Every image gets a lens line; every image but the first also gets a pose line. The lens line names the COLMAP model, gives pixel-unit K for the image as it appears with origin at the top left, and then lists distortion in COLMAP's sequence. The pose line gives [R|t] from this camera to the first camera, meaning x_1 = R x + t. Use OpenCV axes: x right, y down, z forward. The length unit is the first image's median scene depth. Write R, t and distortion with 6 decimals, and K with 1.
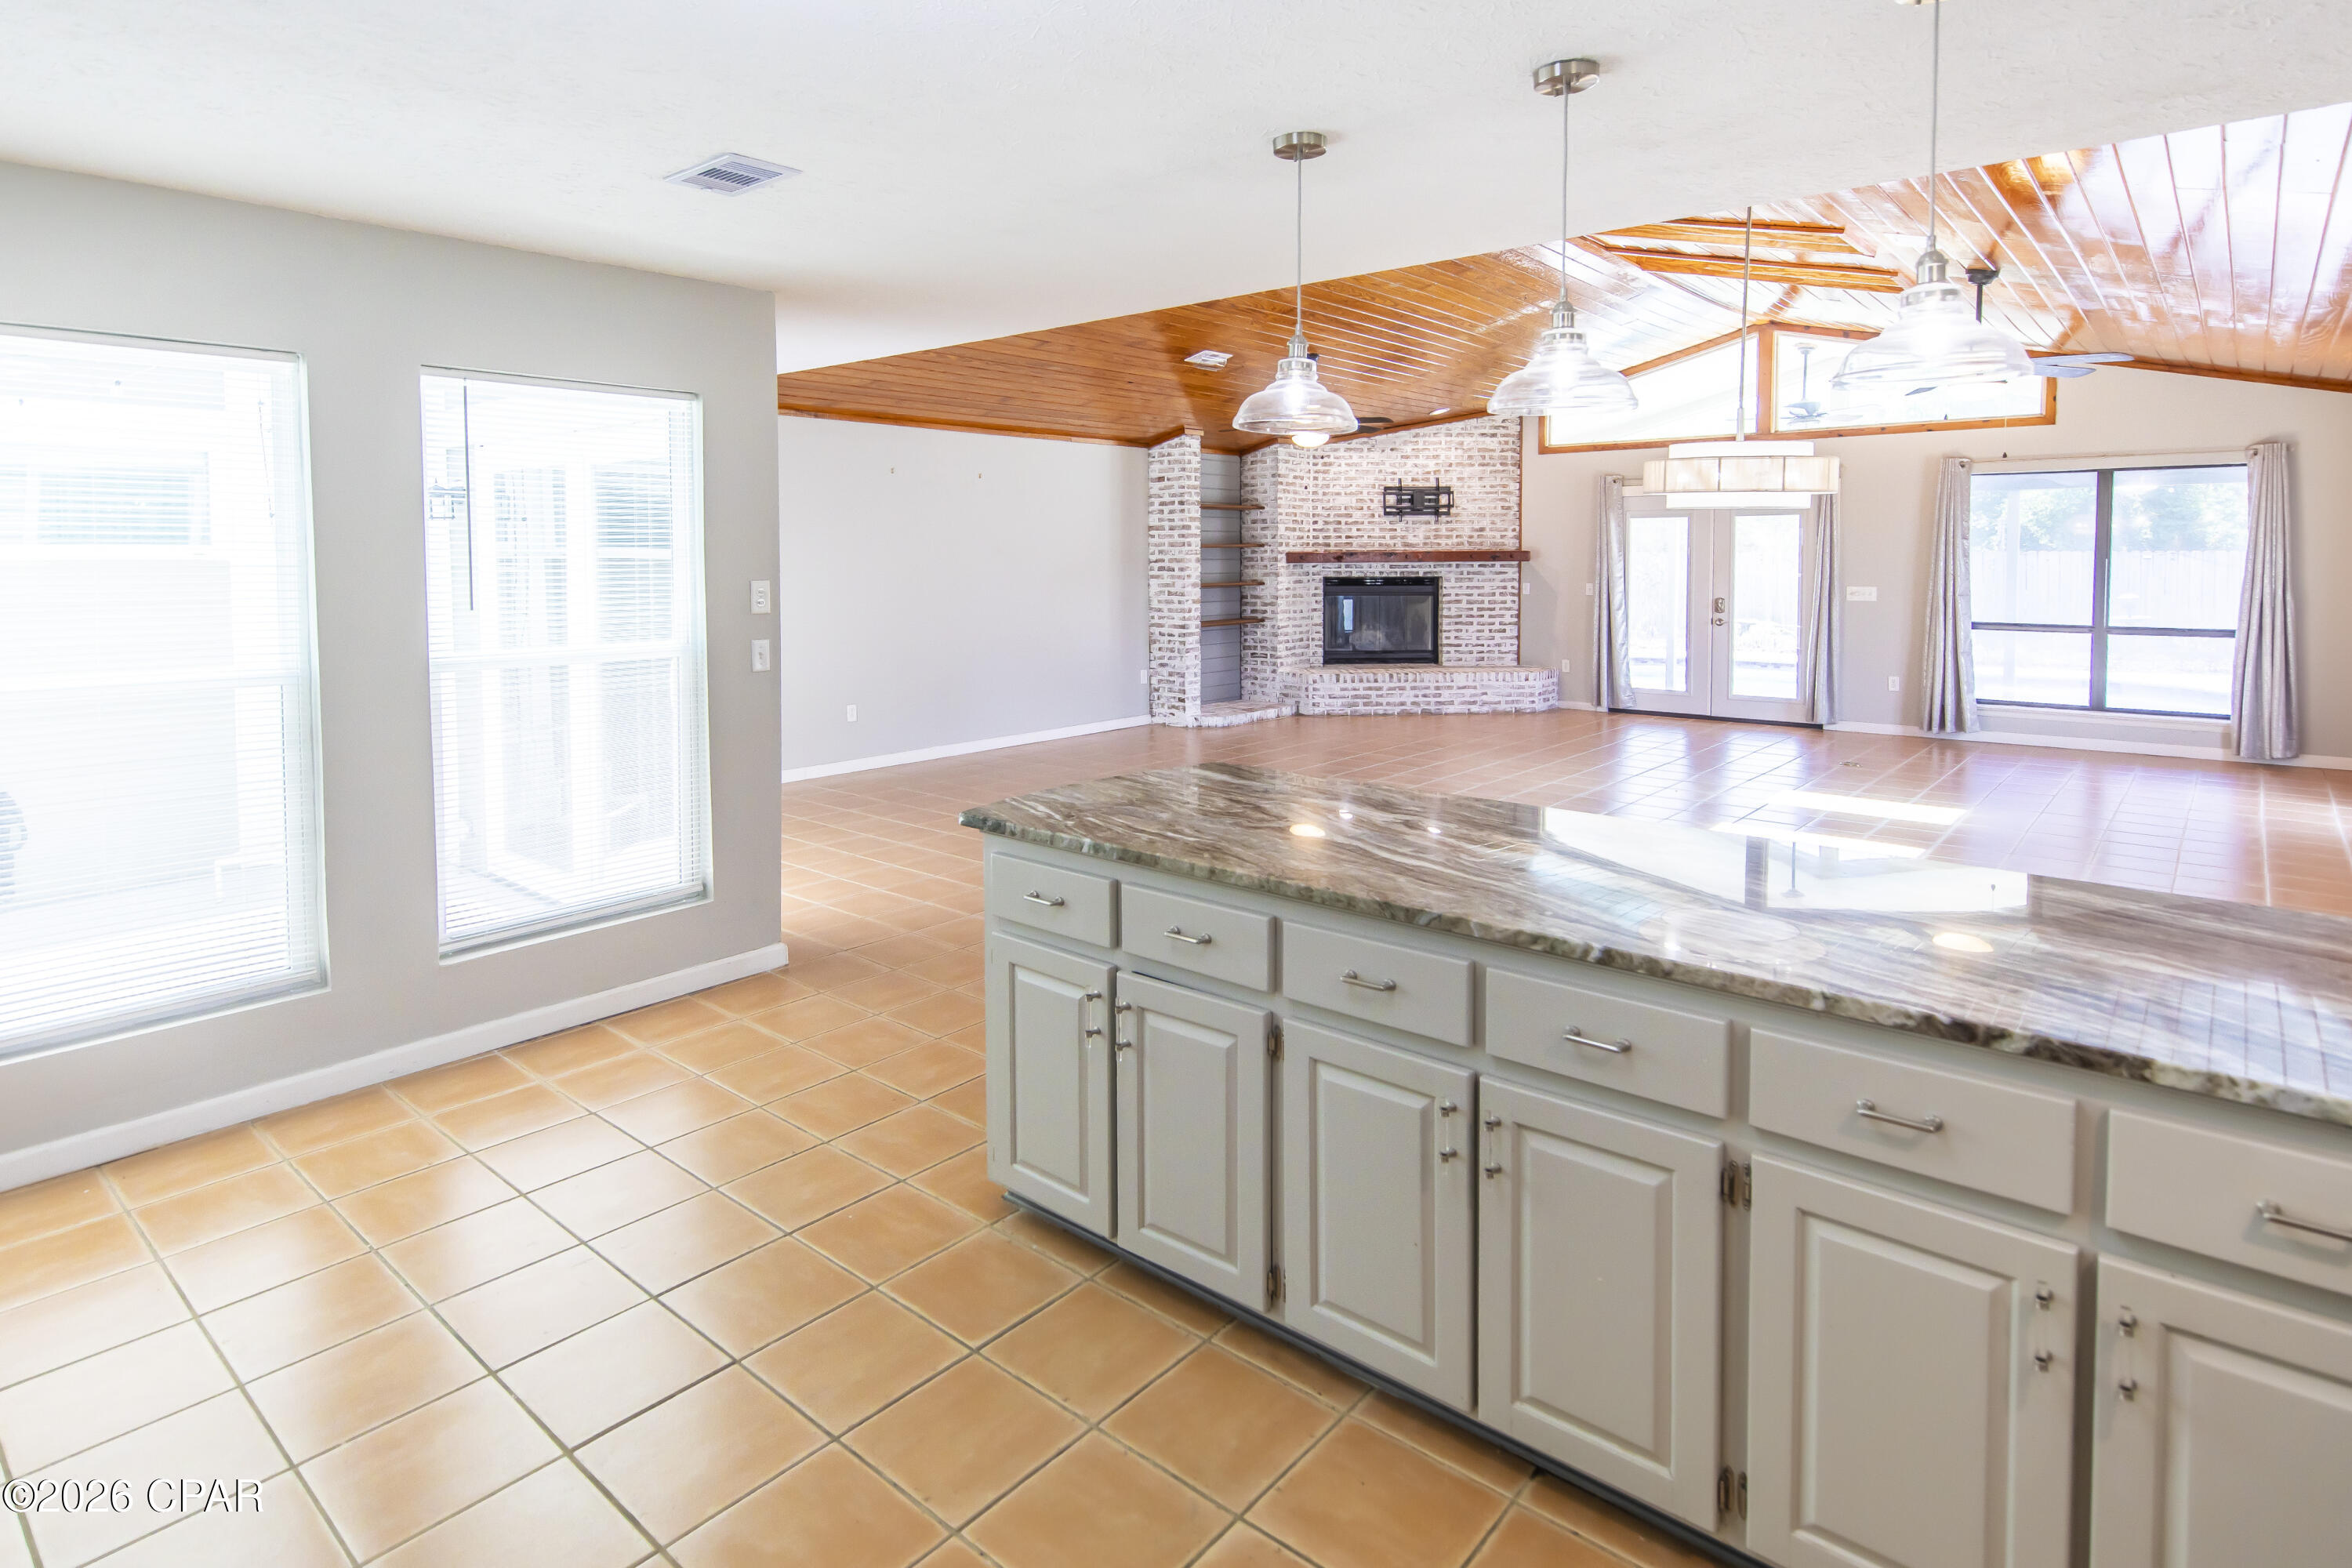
lens RADIAL K [[1180.0, 0, 1071.1], [0, 1180.0, 603.0], [0, 0, 1]] dist [0.000239, -0.000738]
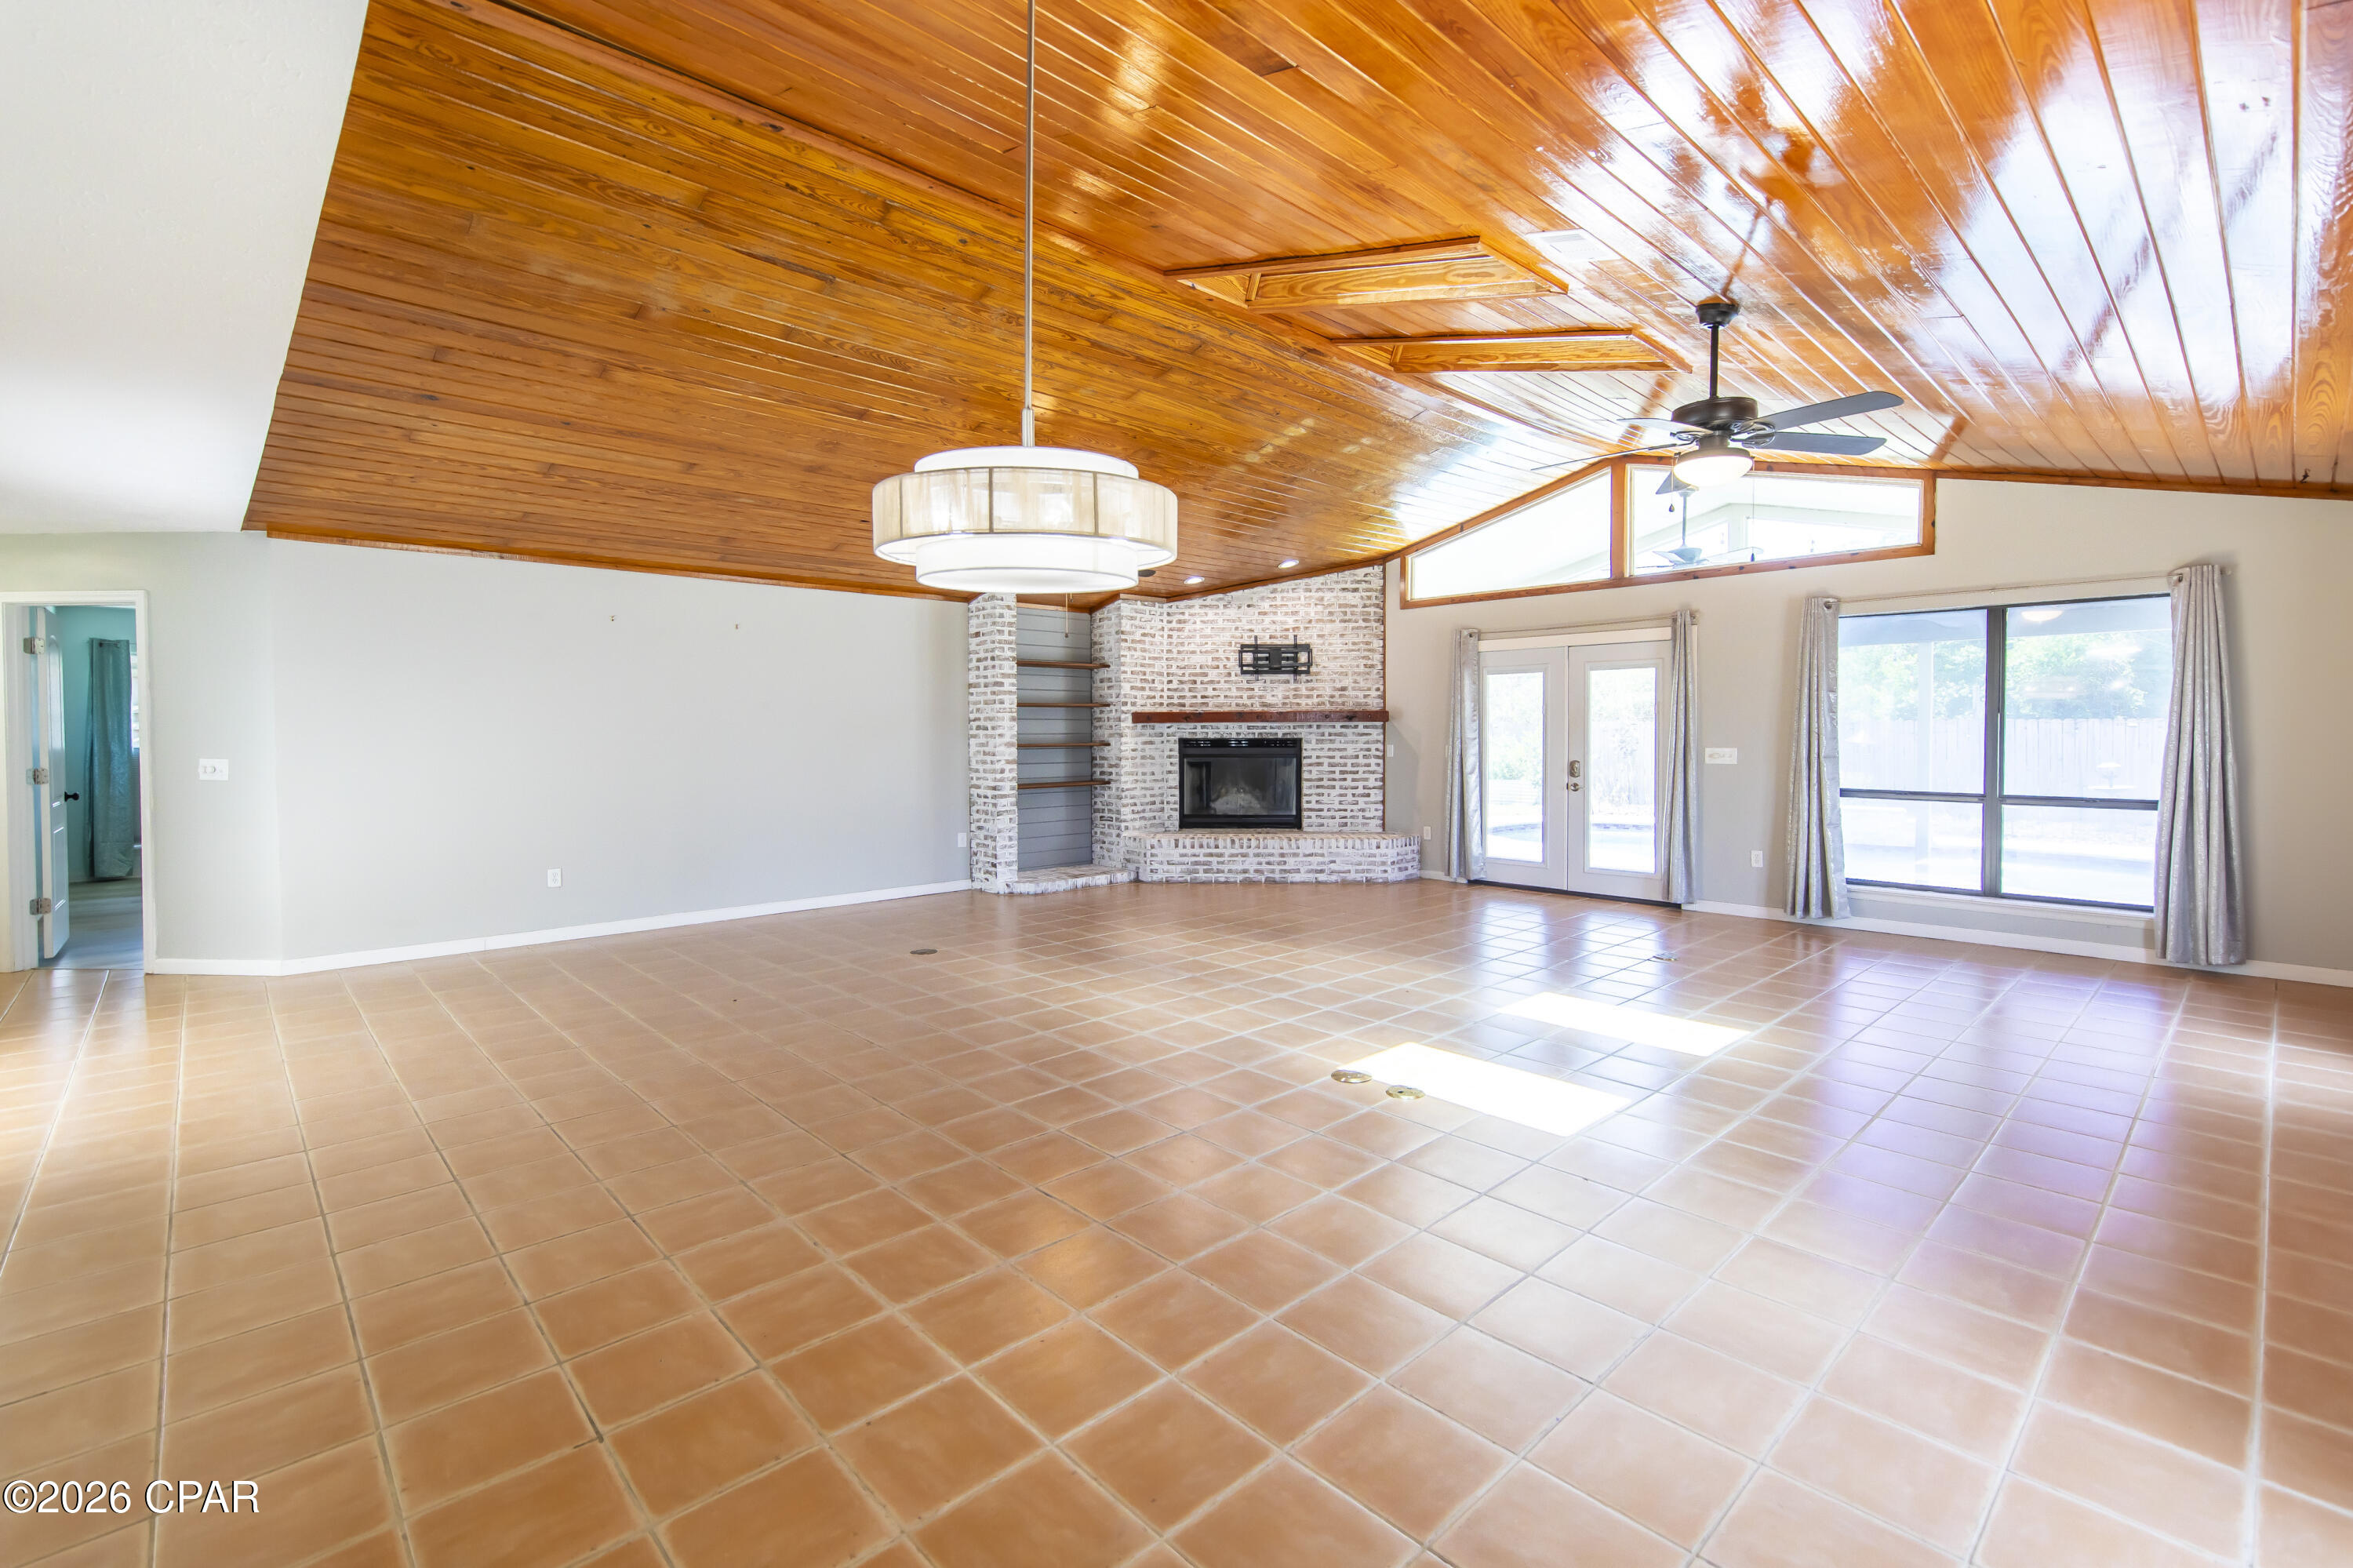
lens RADIAL K [[1000.3, 0, 1112.3], [0, 1000.3, 748.2], [0, 0, 1]] dist [0.001693, 0.000174]
pose [[0.996676, 0.003770, -0.081382, 0.230868], [-0.005488, 0.999767, -0.020896, 0.003802], [0.081284, 0.021273, 0.996464, 0.181741]]
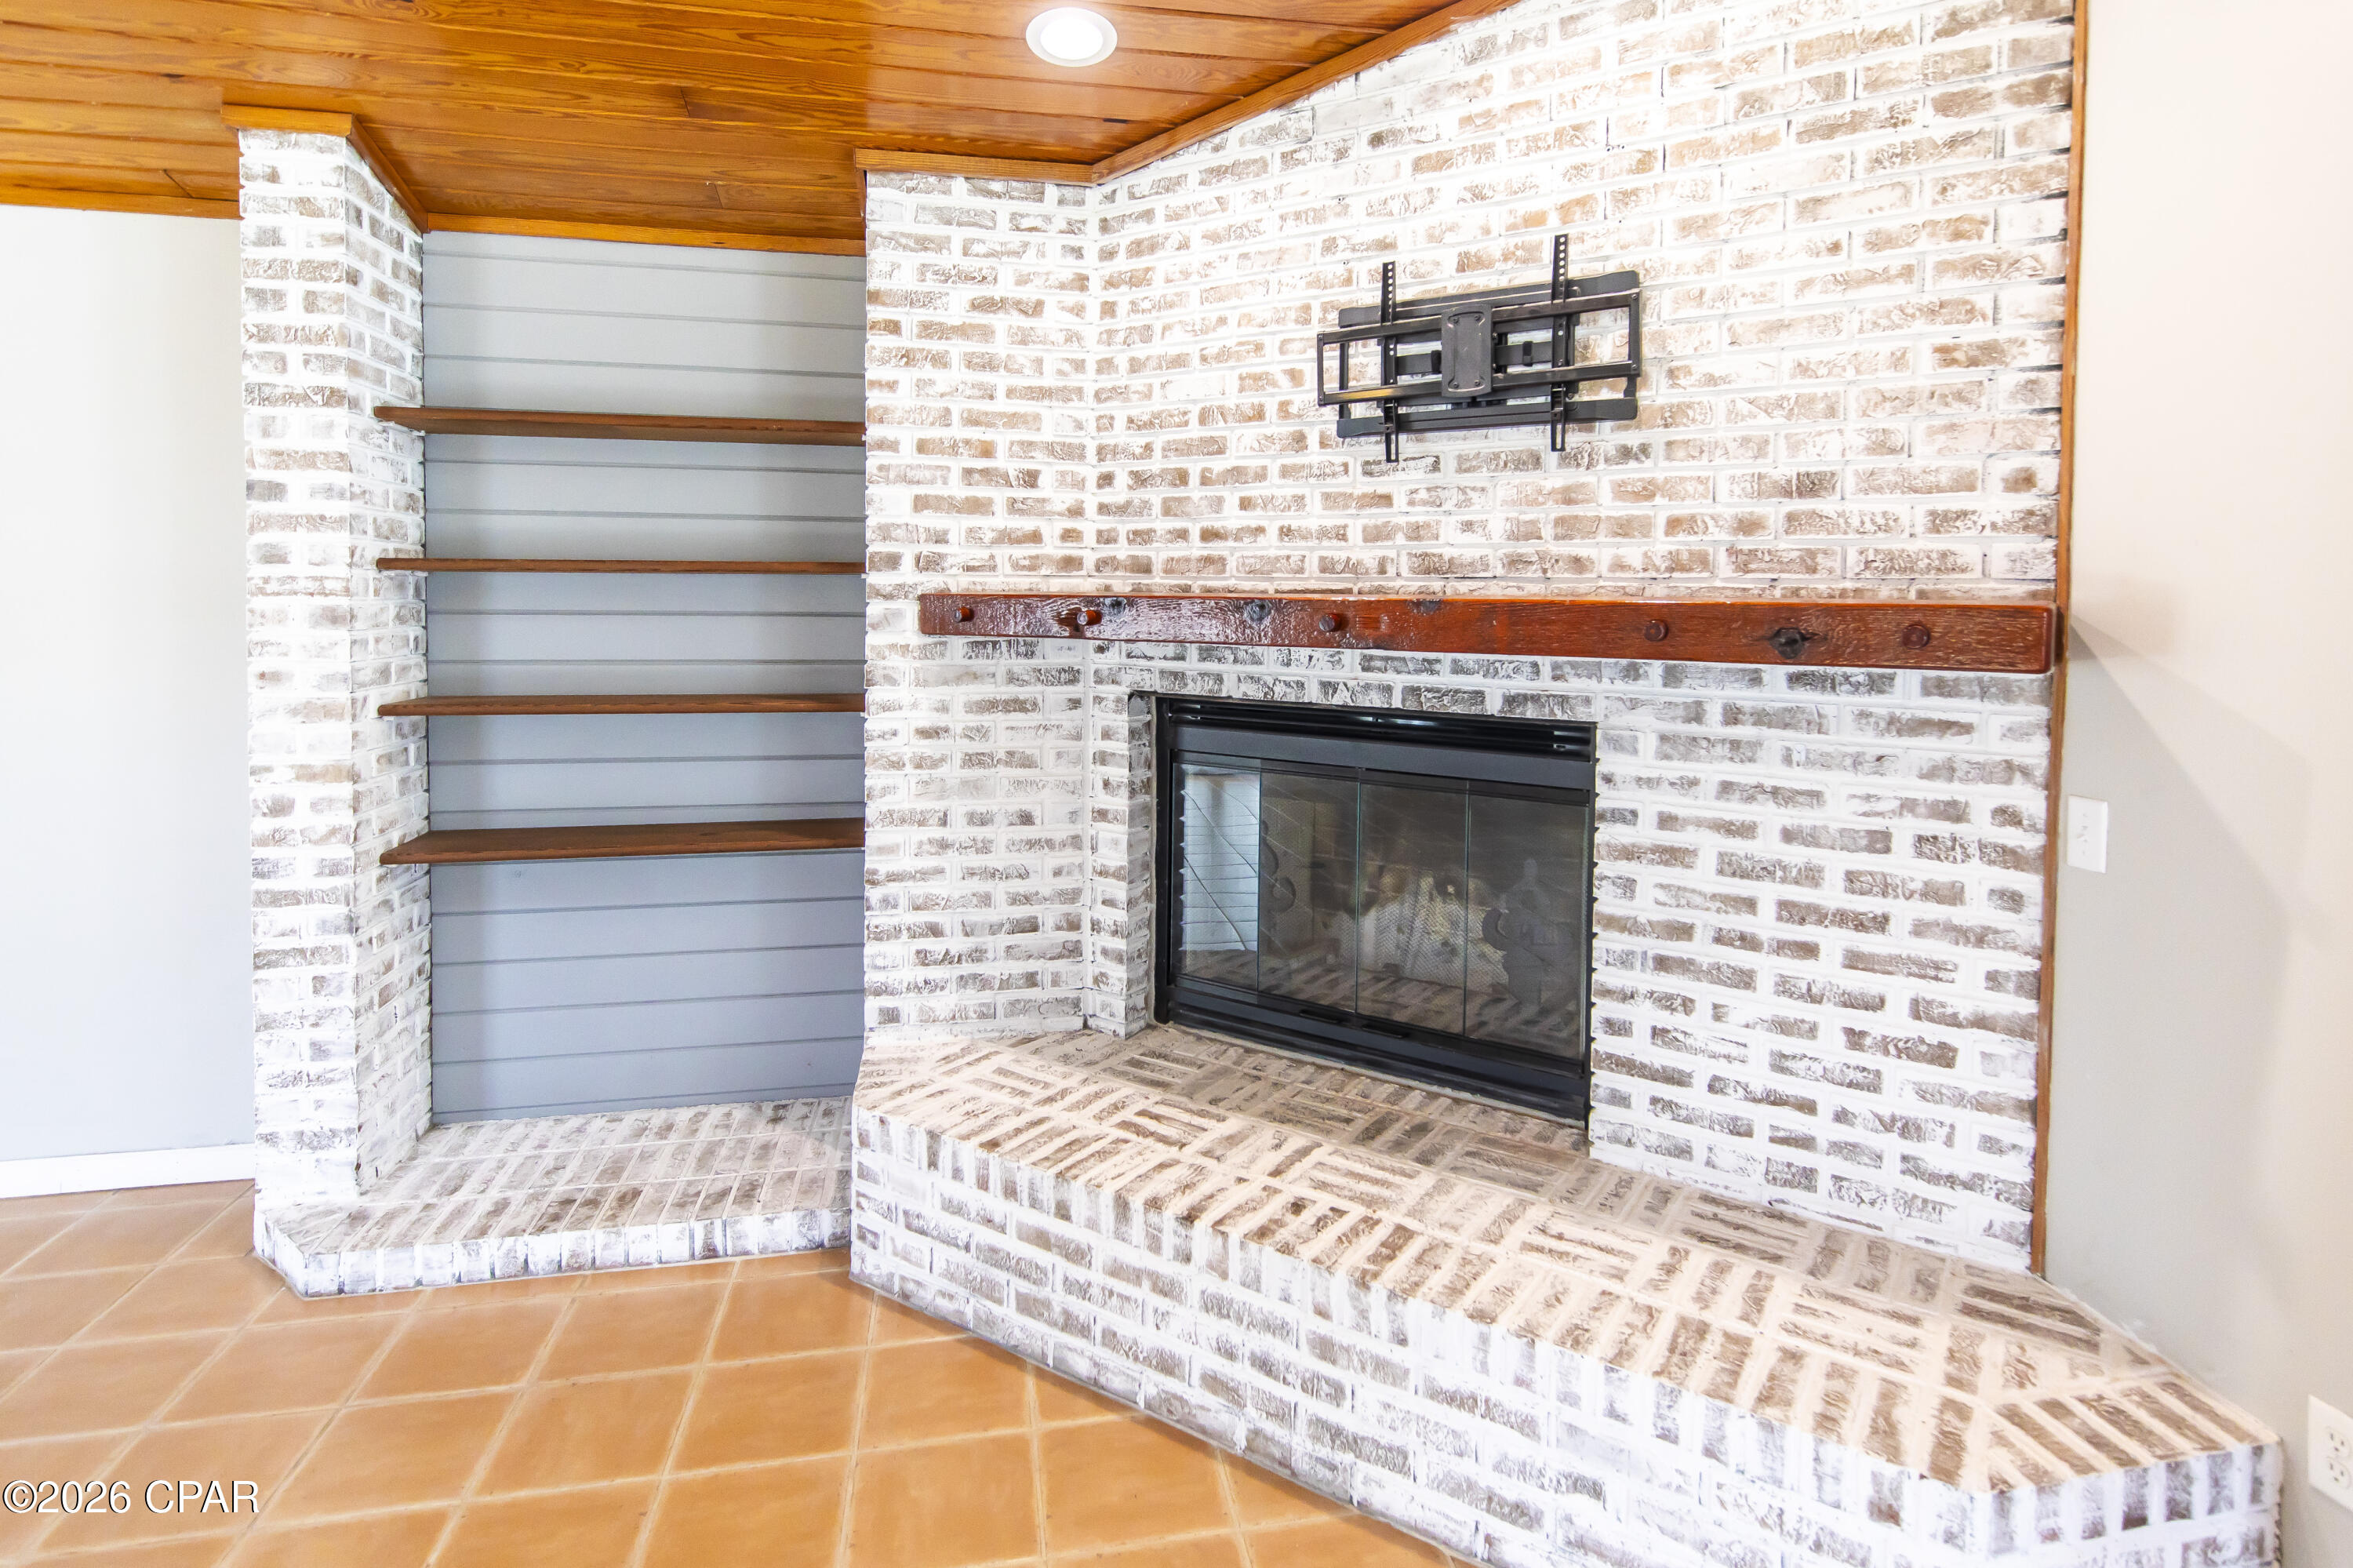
lens RADIAL K [[1246.4, 0, 1185.5], [0, 1246.4, 636.5], [0, 0, 1]] dist [0.004530, 0.000123]
pose [[0.832717, 0.033117, -0.552707, 0.380671], [-0.036459, 0.999323, 0.004946, -0.036429], [0.552496, 0.016032, 0.833361, 0.795352]]
